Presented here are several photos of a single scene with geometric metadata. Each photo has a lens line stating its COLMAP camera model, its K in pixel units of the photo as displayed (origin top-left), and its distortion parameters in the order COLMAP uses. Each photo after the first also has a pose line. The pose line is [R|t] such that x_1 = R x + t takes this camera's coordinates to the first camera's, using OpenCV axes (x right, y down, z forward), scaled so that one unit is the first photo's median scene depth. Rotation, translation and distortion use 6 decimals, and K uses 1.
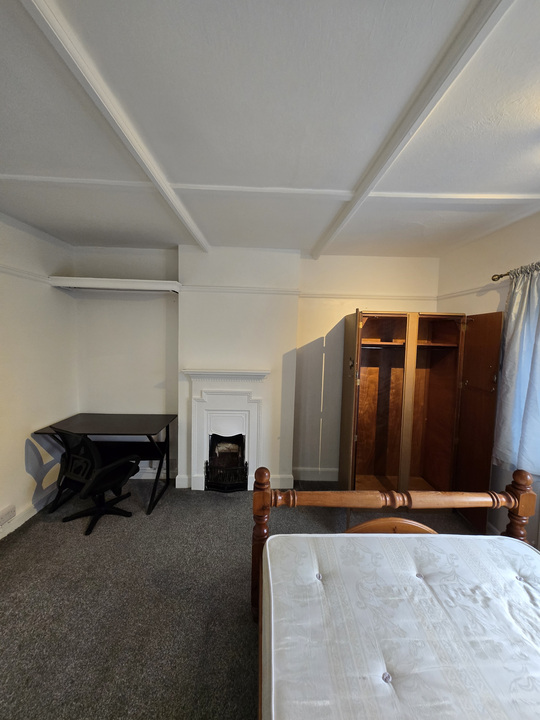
lens RADIAL K [[281.9, 0, 269.2], [0, 281.9, 356.2], [0, 0, 1]] dist [0.001924, -0.000130]
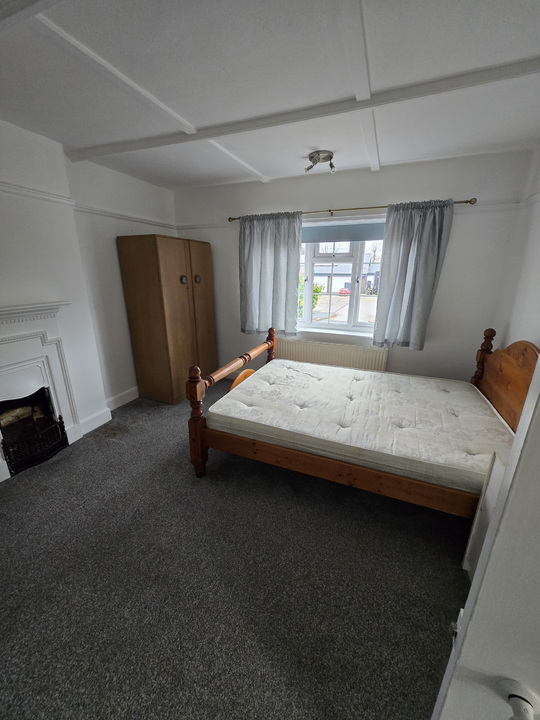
lens RADIAL K [[281.9, 0, 269.2], [0, 281.9, 356.2], [0, 0, 1]] dist [0.001924, -0.000130]
pose [[0.401406, -0.288462, 0.869289, -0.777376], [0.072159, 0.956119, 0.283955, 0.019282], [-0.913053, -0.051254, 0.404607, 0.152724]]
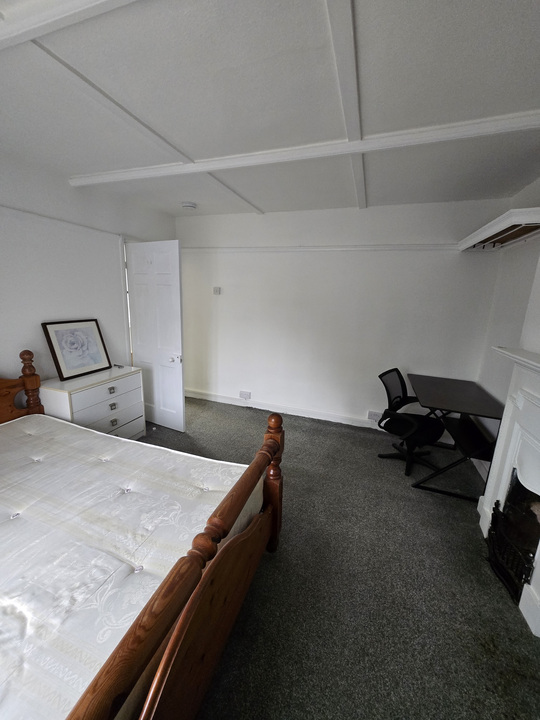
lens RADIAL K [[281.9, 0, 269.2], [0, 281.9, 356.2], [0, 0, 1]] dist [0.001924, -0.000130]
pose [[-0.354263, 0.163350, -0.920768, 0.719468], [-0.110180, 0.970476, 0.214560, -0.019286], [0.928632, 0.177461, -0.325806, 1.033518]]
